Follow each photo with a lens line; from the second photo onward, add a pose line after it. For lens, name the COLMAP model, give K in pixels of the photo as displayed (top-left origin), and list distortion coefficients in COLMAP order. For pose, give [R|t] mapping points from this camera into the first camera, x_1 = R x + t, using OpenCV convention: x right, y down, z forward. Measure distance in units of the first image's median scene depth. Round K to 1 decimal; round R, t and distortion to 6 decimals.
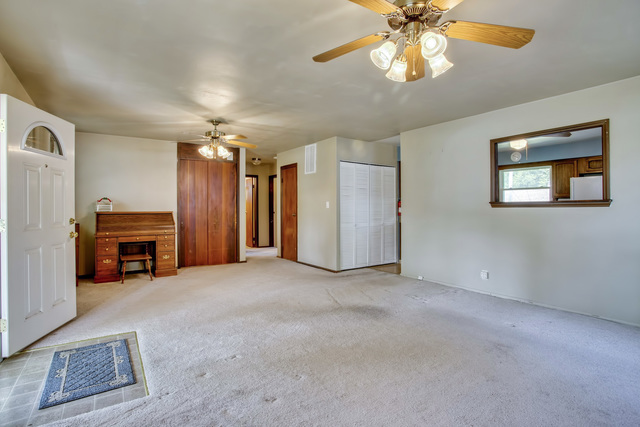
lens RADIAL K [[313.8, 0, 314.6], [0, 313.8, 207.7], [0, 0, 1]] dist [-0.054988, 0.000776]
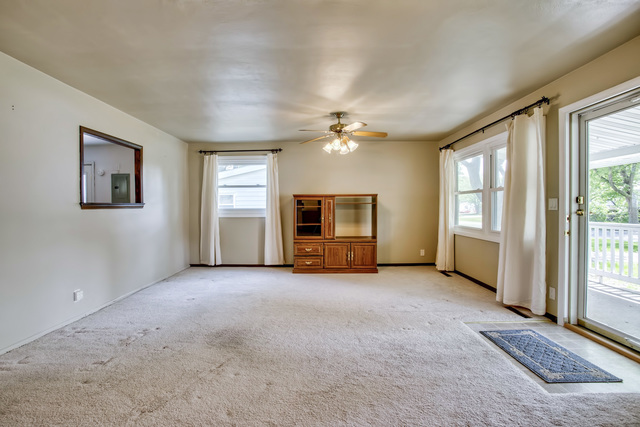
lens RADIAL K [[313.8, 0, 314.6], [0, 313.8, 207.7], [0, 0, 1]] dist [-0.054988, 0.000776]
pose [[-0.825587, 0.007132, 0.564230, -0.307064], [0.010742, 0.999938, 0.003079, -0.000465], [-0.564173, 0.008603, -0.825612, 1.037892]]
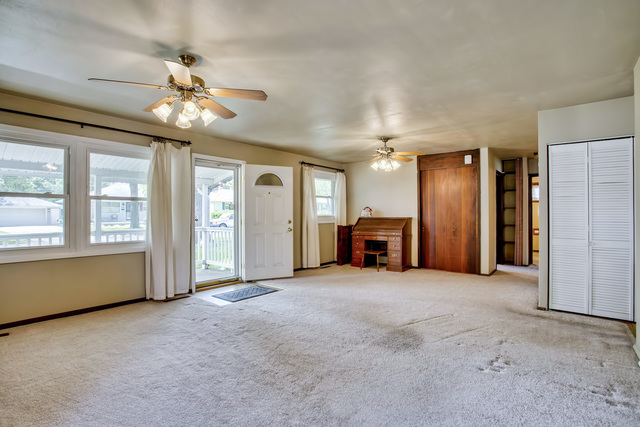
lens RADIAL K [[313.8, 0, 314.6], [0, 313.8, 207.7], [0, 0, 1]] dist [-0.054988, 0.000776]
pose [[0.293475, -0.016419, -0.955826, 0.619520], [0.000244, 0.999854, -0.017100, -0.004552], [0.955967, 0.004786, 0.293436, 0.366957]]
